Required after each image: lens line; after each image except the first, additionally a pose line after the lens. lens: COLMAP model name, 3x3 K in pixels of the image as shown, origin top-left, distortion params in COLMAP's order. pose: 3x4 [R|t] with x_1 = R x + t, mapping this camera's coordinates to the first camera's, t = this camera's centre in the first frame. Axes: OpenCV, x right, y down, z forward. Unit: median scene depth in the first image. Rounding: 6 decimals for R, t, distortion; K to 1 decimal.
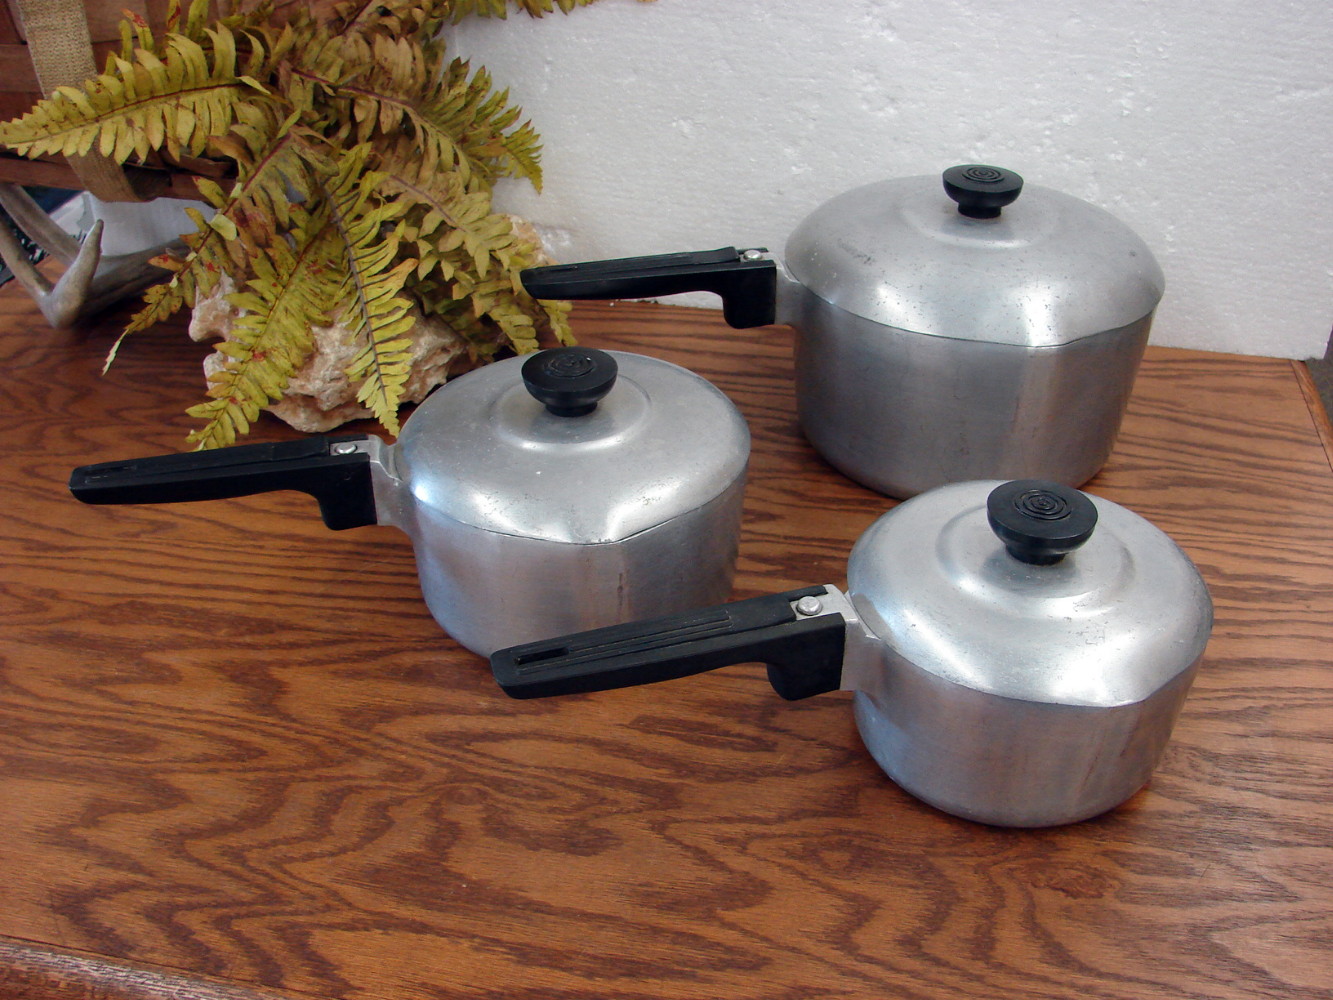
lens RADIAL K [[1420.6, 0, 666.5], [0, 1420.6, 500.0], [0, 0, 1]] dist [-0.209778, 0.231191]
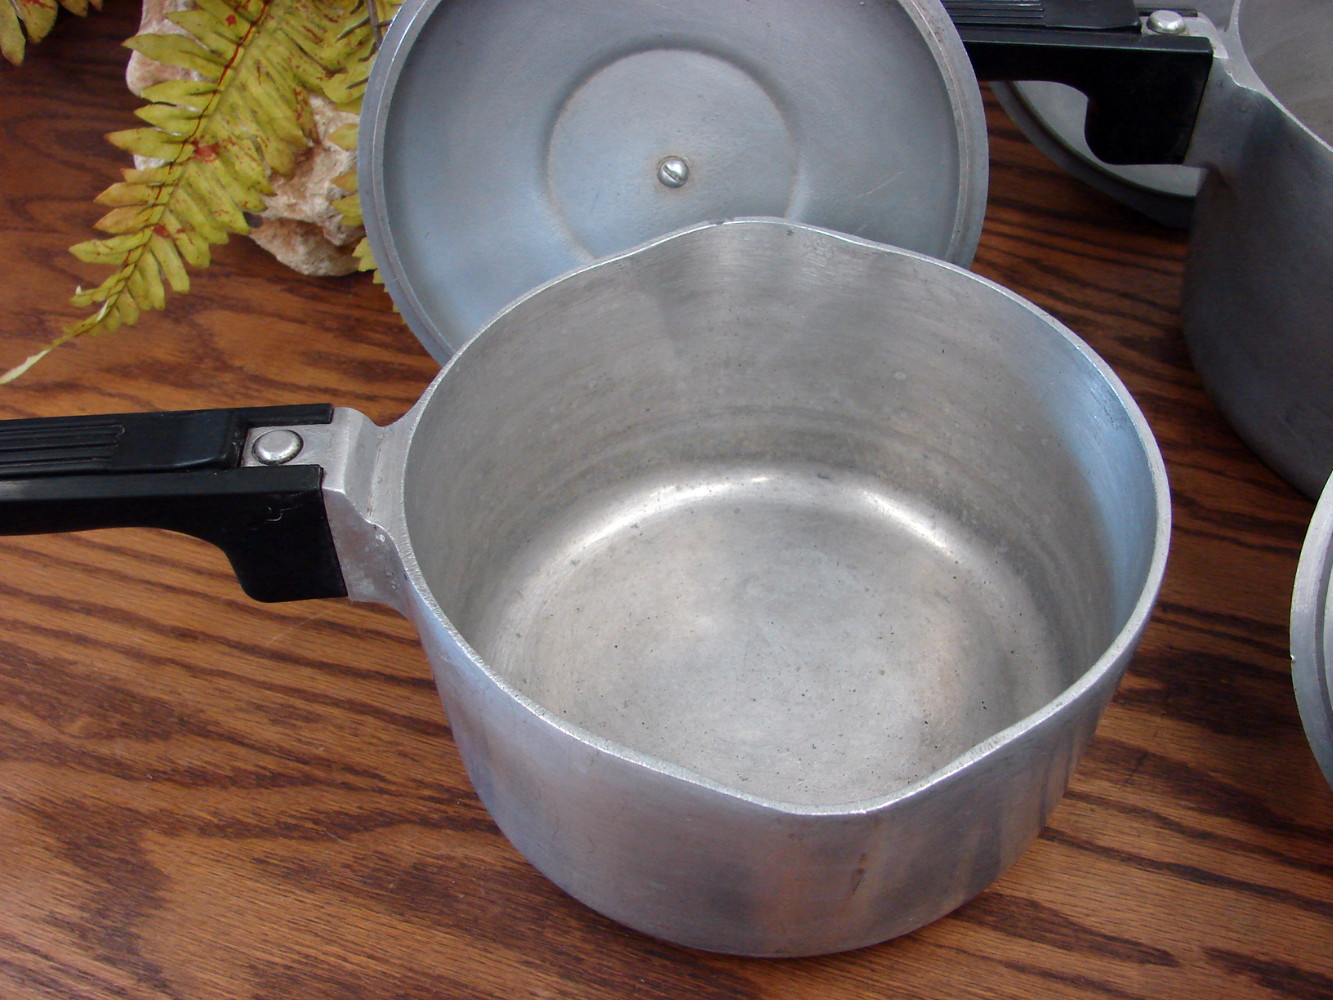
lens RADIAL K [[1420.6, 0, 666.5], [0, 1420.6, 500.0], [0, 0, 1]] dist [-0.209778, 0.231191]
pose [[0.988822, 0.105977, -0.104881, -0.046505], [-0.079205, 0.969318, 0.232698, -0.112880], [0.126323, -0.221790, 0.966877, 0.484357]]
